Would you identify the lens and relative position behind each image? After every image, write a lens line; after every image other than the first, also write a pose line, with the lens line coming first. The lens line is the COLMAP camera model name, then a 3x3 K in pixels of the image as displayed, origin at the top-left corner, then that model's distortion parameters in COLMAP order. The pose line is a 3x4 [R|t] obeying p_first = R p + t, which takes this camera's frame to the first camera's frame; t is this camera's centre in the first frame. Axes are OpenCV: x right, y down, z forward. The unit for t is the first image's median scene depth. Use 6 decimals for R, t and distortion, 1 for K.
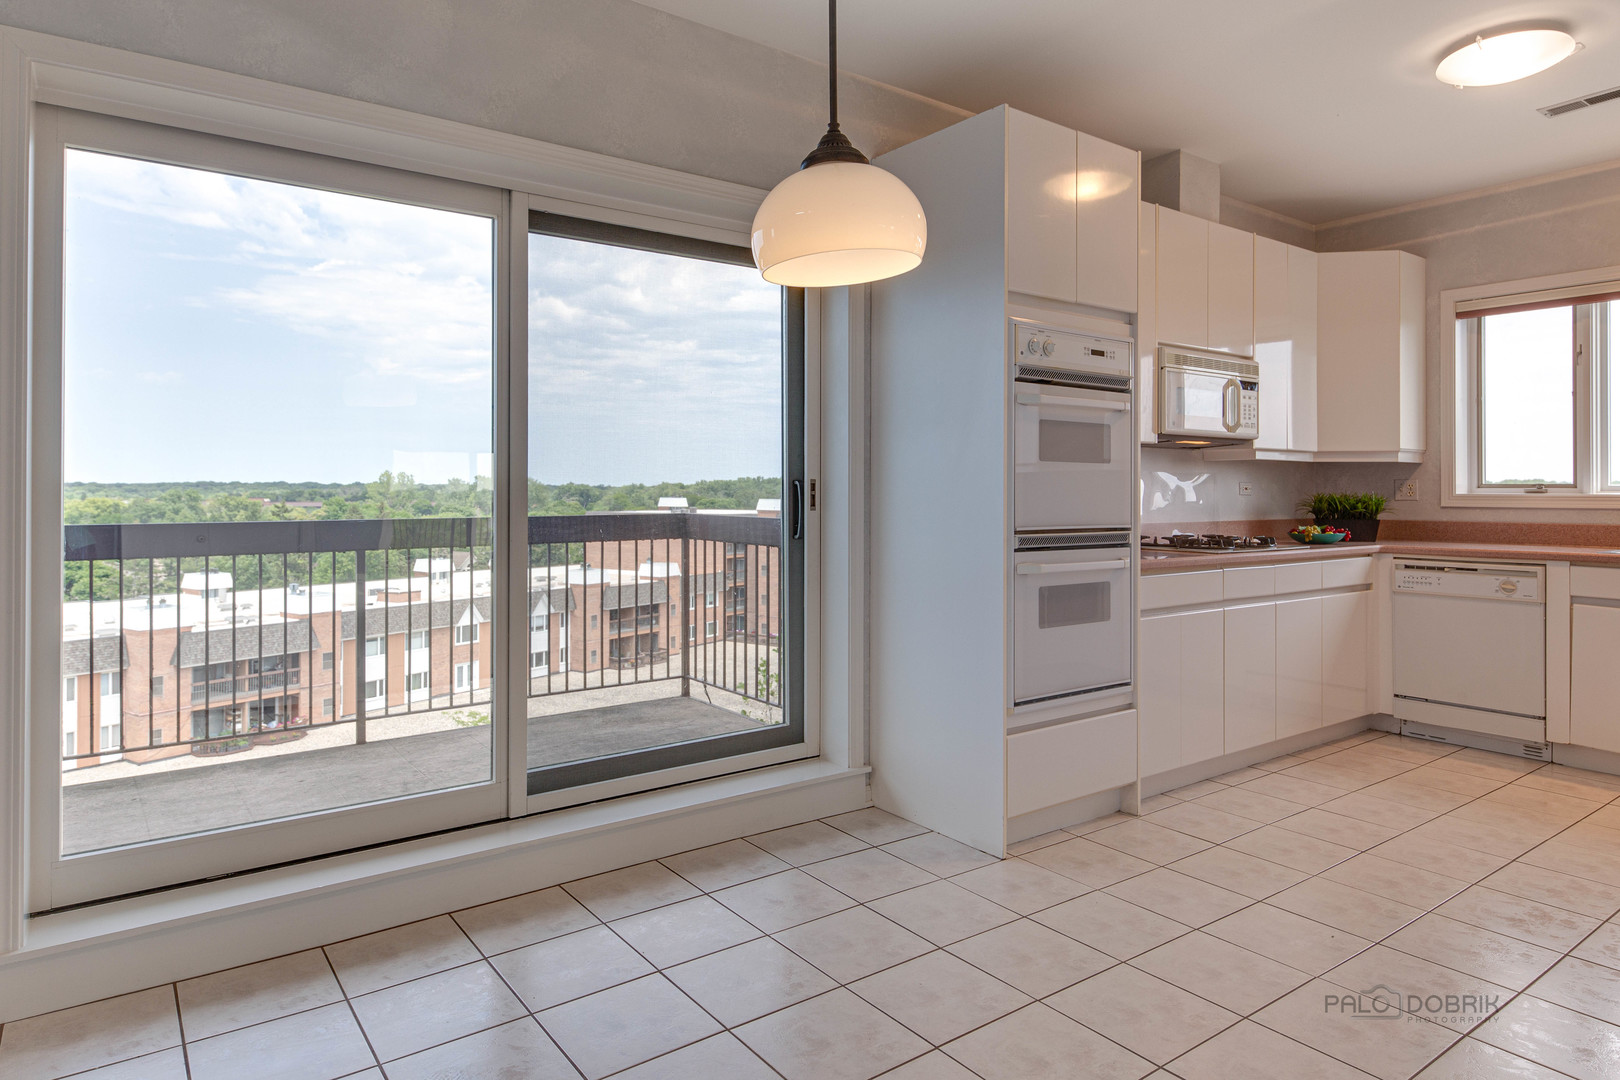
lens RADIAL K [[958.9, 0, 813.0], [0, 958.9, 486.0], [0, 0, 1]] dist [0.001169, -0.003802]
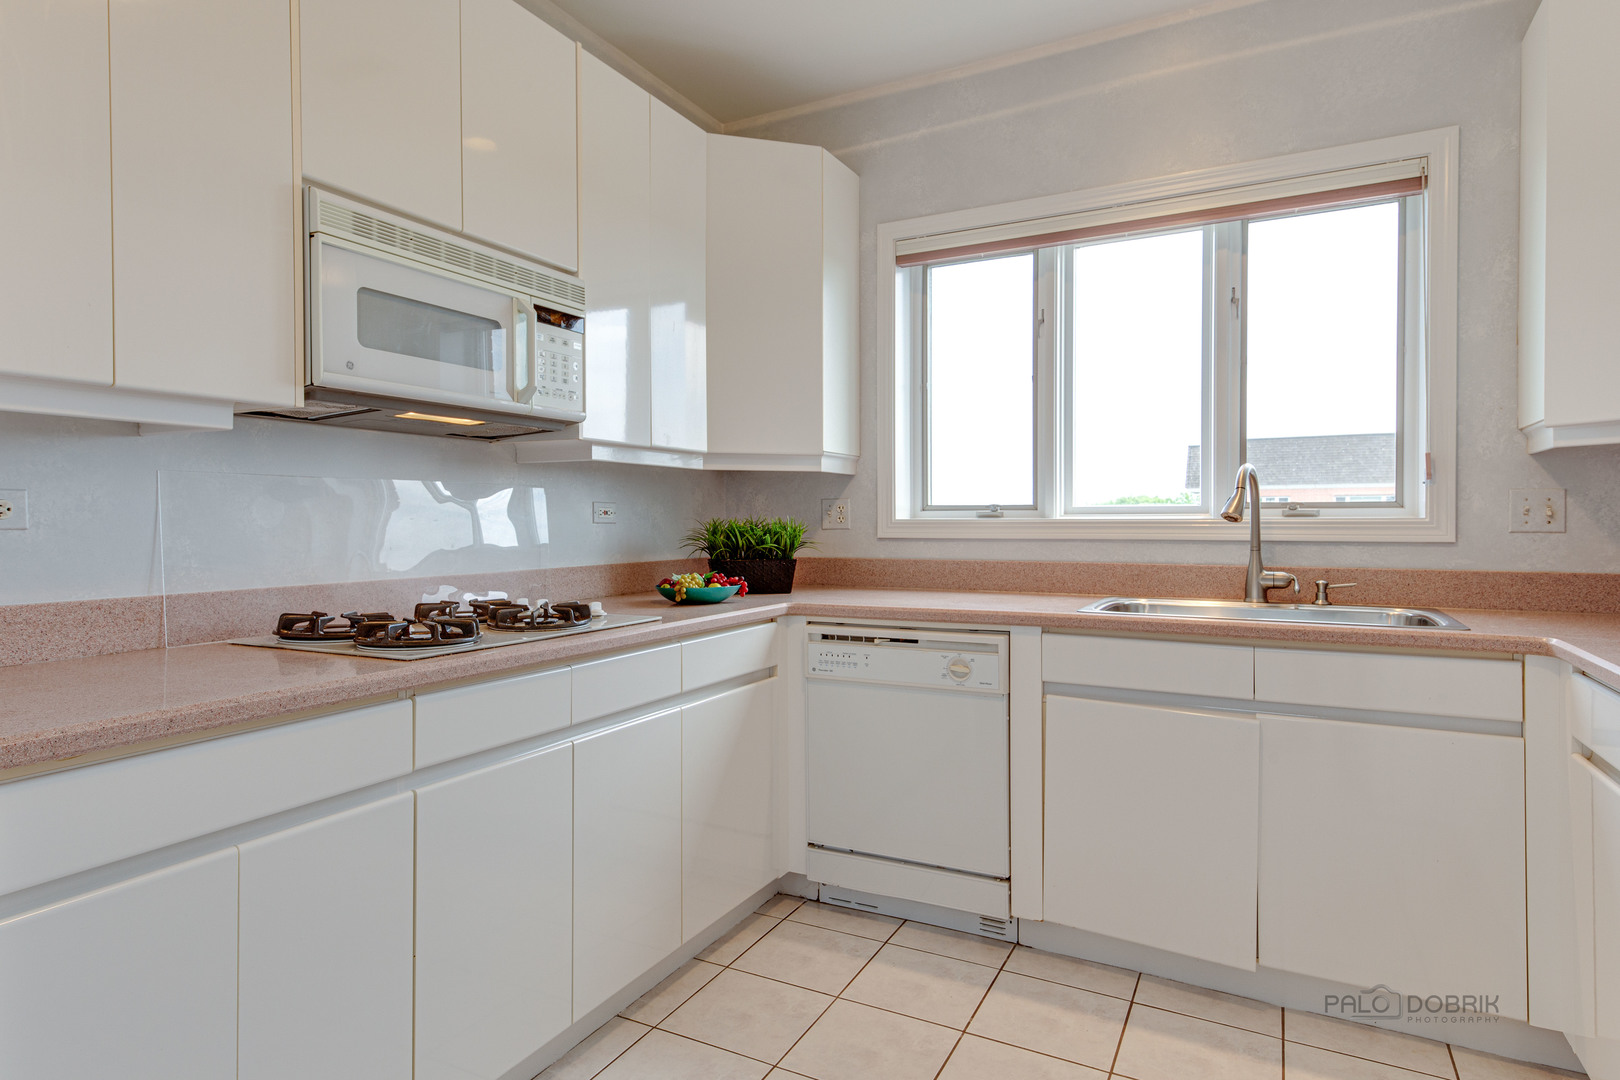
lens RADIAL K [[902.3, 0, 795.0], [0, 902.3, 528.4], [0, 0, 1]] dist [0.028154, -0.003447]
pose [[0.898899, -0.009700, 0.438048, 0.341829], [0.002689, 0.999858, 0.016623, 0.004026], [-0.438147, -0.013764, 0.898798, 0.476837]]
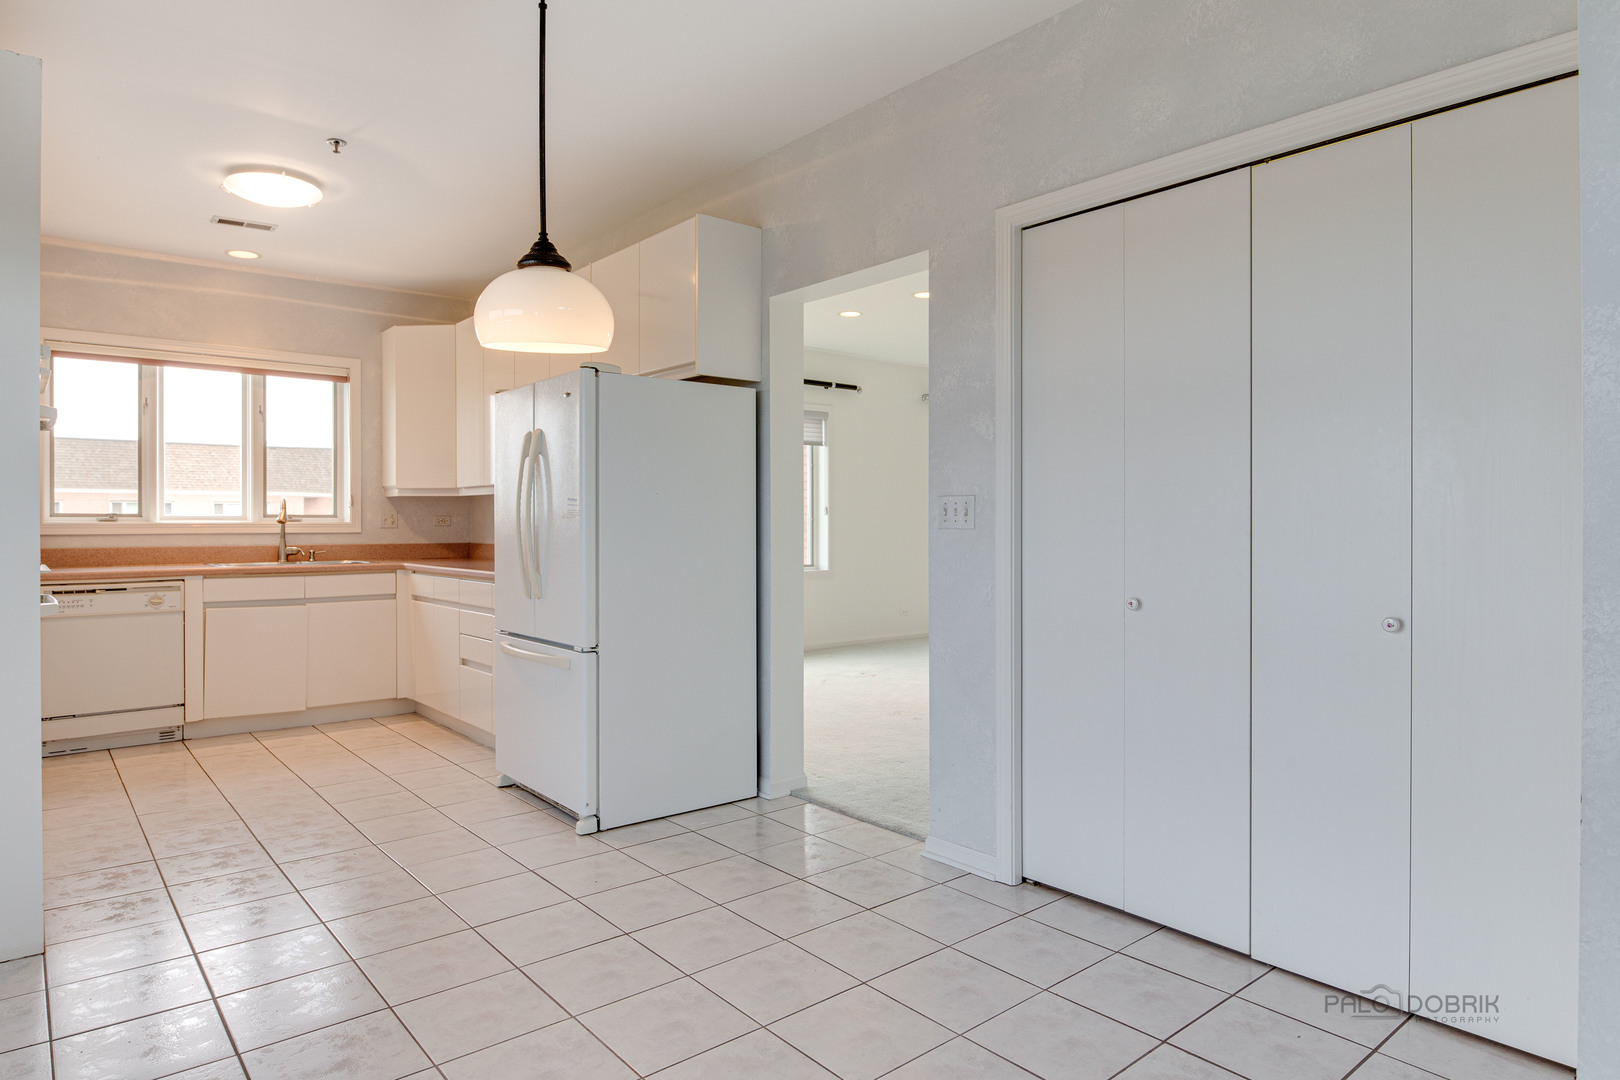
lens RADIAL K [[958.9, 0, 817.8], [0, 958.9, 514.5], [0, 0, 1]] dist [0.001169, -0.003802]
pose [[-0.084053, 0.005961, 0.996443, -0.474600], [-0.004660, 0.999969, -0.006375, 0.002387], [-0.996450, -0.005179, -0.084022, 0.262156]]
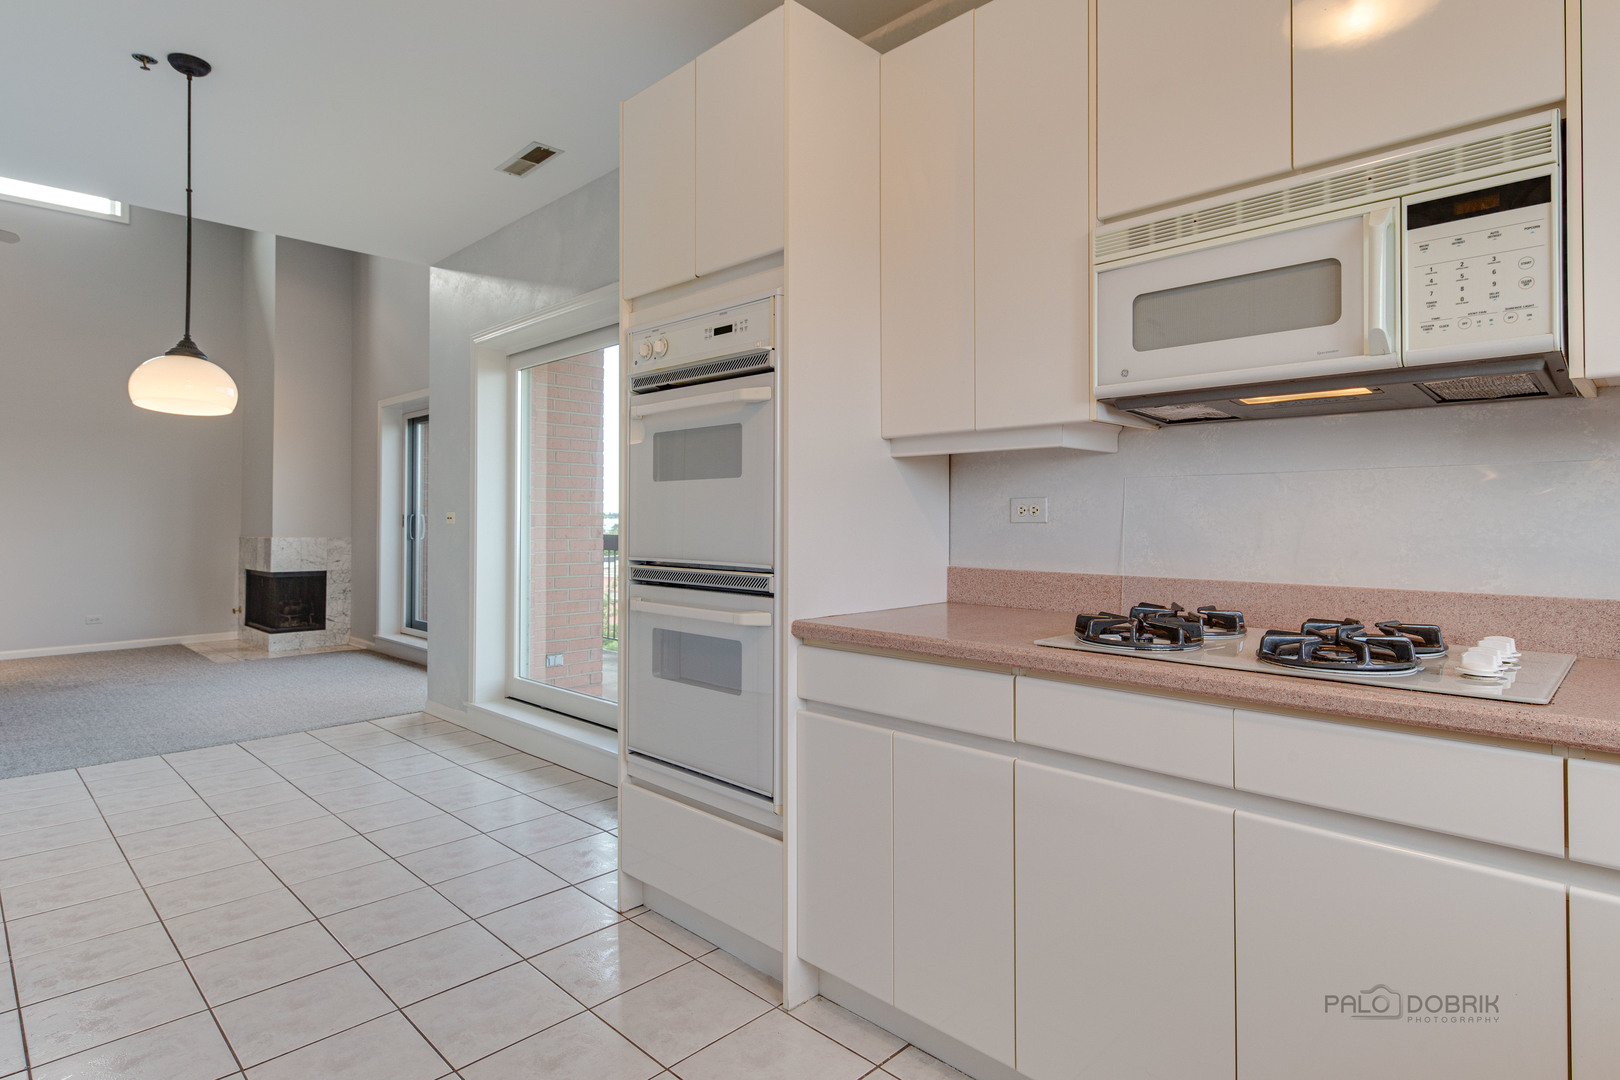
lens RADIAL K [[902.3, 0, 817.7], [0, 902.3, 512.3], [0, 0, 1]] dist [0.028154, -0.003447]
pose [[0.149002, -0.007556, -0.988808, 0.733706], [0.008803, 0.999941, -0.006315, 0.005477], [0.988798, -0.007764, 0.149060, 0.709210]]
